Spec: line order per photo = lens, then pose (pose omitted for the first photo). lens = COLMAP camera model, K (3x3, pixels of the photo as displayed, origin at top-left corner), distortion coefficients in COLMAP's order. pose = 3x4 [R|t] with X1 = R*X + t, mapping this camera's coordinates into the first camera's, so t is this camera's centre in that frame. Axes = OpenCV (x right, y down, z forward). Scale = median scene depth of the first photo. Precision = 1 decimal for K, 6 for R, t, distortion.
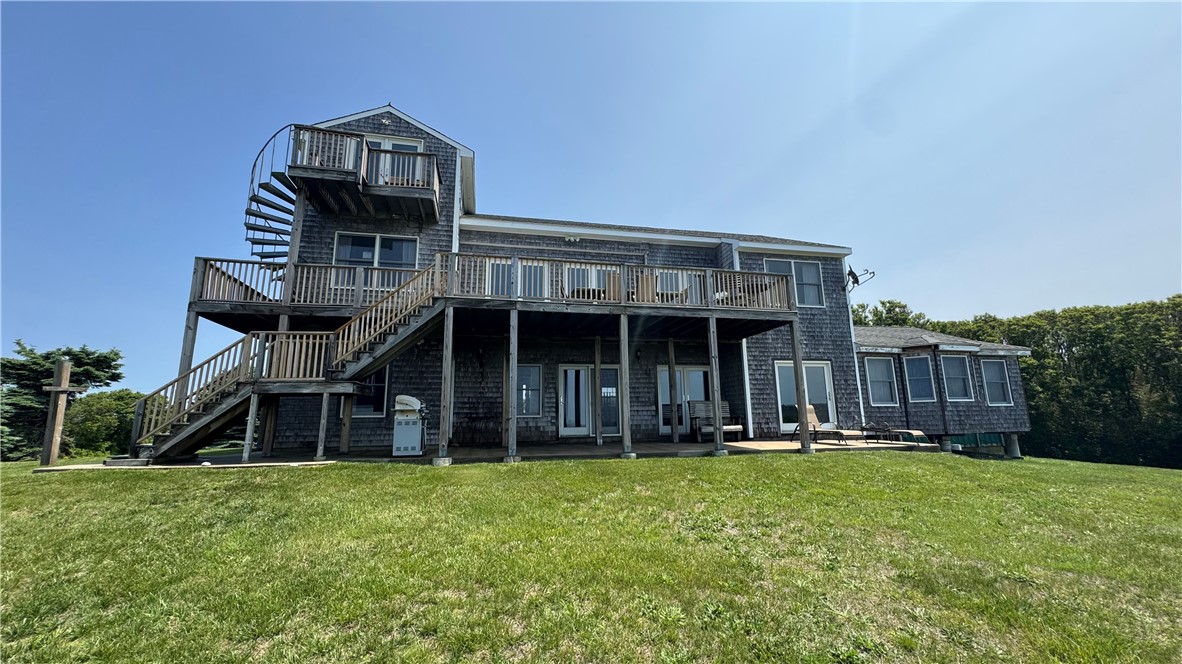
lens RADIAL K [[473.2, 0, 592.9], [0, 473.2, 334.6], [0, 0, 1]] dist [-0.003206, -0.000878]
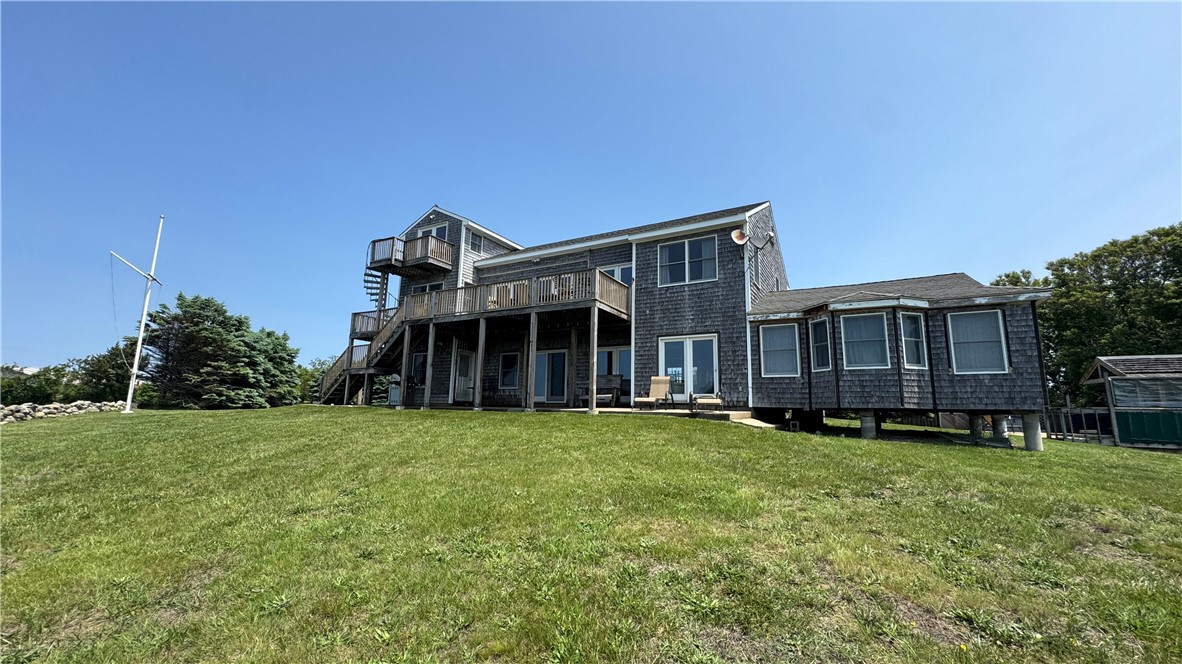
lens RADIAL K [[473.2, 0, 592.5], [0, 473.2, 328.0], [0, 0, 1]] dist [-0.003206, -0.000878]
pose [[0.743983, -0.088460, -0.662317, 1.009360], [0.095751, 0.995083, -0.025348, 0.046749], [0.661303, -0.044559, 0.748794, 0.072791]]
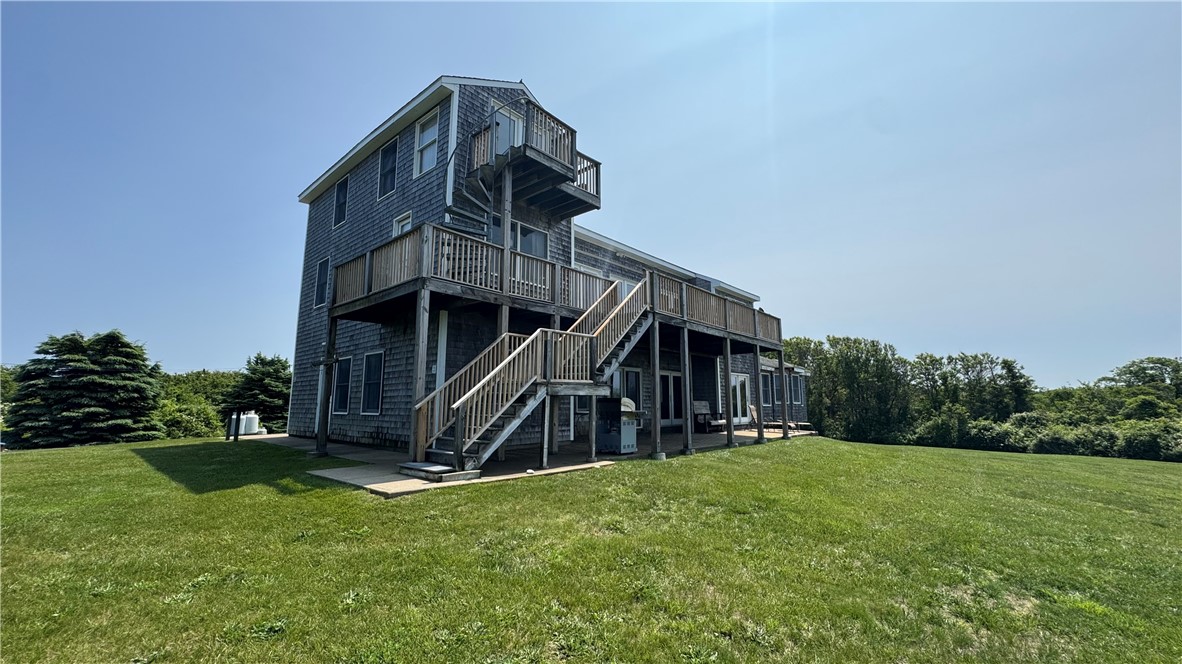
lens RADIAL K [[473.2, 0, 587.0], [0, 473.2, 332.7], [0, 0, 1]] dist [-0.003206, -0.000878]
pose [[0.813465, 0.102145, 0.572574, -0.760149], [-0.122160, 0.992504, -0.003505, -0.004157], [-0.568641, -0.067095, 0.819845, 0.113930]]
